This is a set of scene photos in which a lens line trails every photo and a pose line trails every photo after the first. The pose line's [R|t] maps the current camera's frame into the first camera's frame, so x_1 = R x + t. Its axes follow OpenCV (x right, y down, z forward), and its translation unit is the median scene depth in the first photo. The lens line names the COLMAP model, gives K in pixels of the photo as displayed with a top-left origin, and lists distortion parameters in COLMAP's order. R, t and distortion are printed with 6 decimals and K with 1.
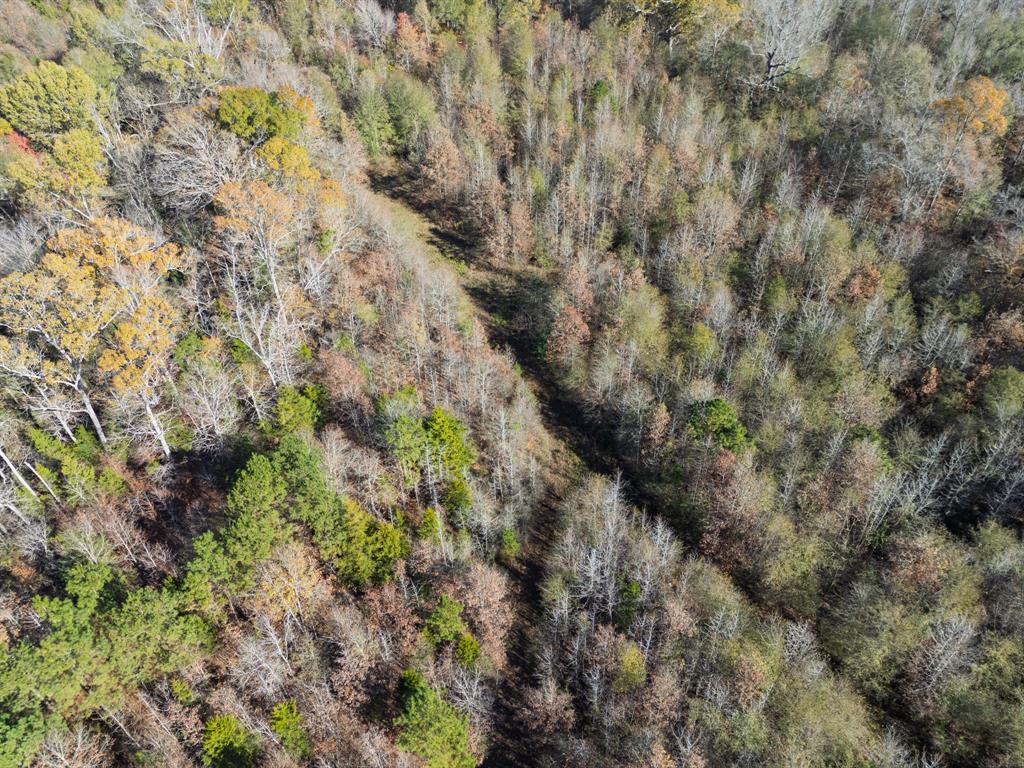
lens RADIAL K [[735.8, 0, 517.6], [0, 735.8, 384.0], [0, 0, 1]] dist [0.038440, -0.029582]
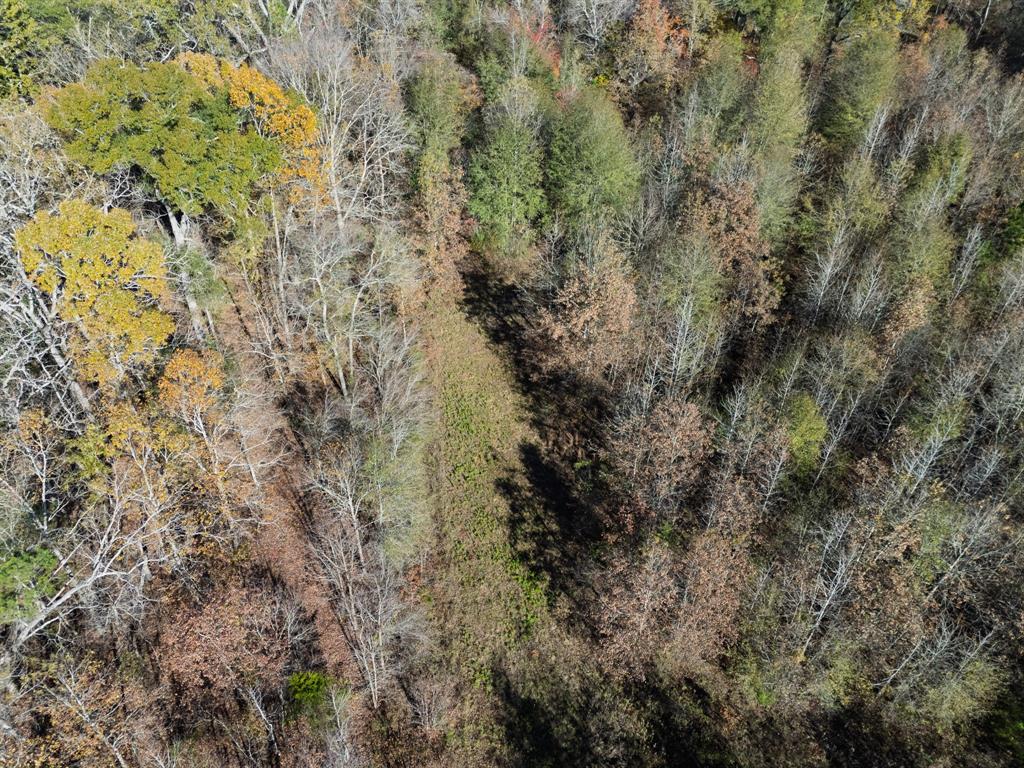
lens RADIAL K [[735.8, 0, 506.4], [0, 735.8, 386.9], [0, 0, 1]] dist [0.038440, -0.029582]
pose [[0.906031, 0.299735, -0.298777, -0.004938], [-0.301739, 0.952527, 0.040569, -0.227587], [0.296753, 0.053395, 0.953460, 0.503380]]
